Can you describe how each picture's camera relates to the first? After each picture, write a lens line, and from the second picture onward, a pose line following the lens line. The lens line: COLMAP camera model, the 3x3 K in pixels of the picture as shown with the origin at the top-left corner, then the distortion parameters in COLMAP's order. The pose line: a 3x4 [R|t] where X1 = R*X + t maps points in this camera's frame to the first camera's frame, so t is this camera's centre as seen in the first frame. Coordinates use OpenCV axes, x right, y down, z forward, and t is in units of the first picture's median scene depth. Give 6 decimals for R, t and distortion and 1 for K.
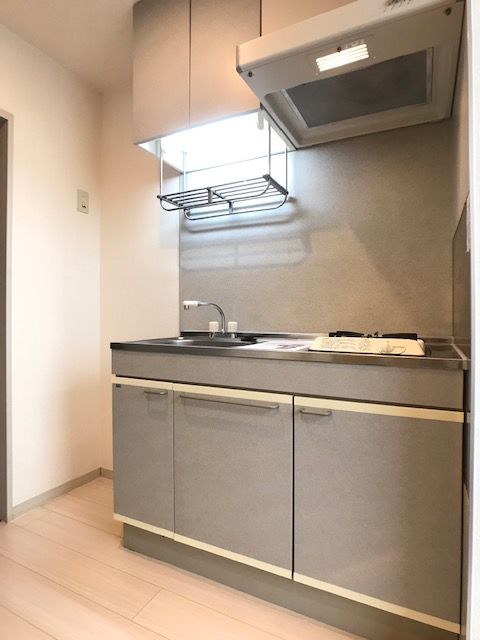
lens RADIAL K [[370.1, 0, 240.0], [0, 370.1, 320.0], [0, 0, 1]] dist [0.000812, 0.002351]
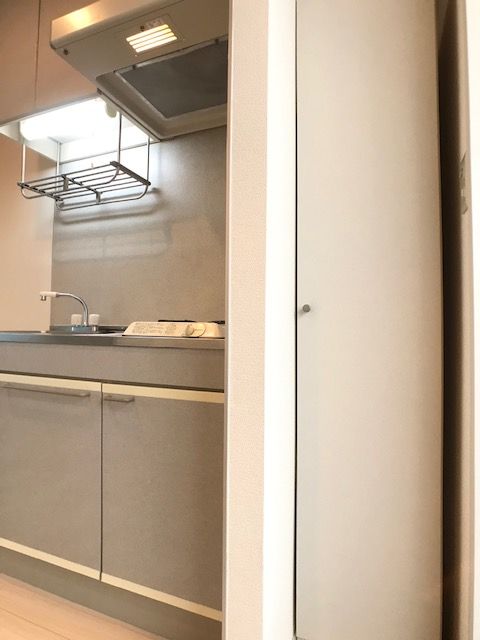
lens RADIAL K [[370.1, 0, 240.0], [0, 370.1, 320.0], [0, 0, 1]] dist [0.000812, 0.002351]
pose [[0.998458, 0.011342, 0.054341, 0.319468], [-0.009398, 0.999311, -0.035896, 0.053350], [-0.054711, 0.035330, 0.997877, 0.016415]]
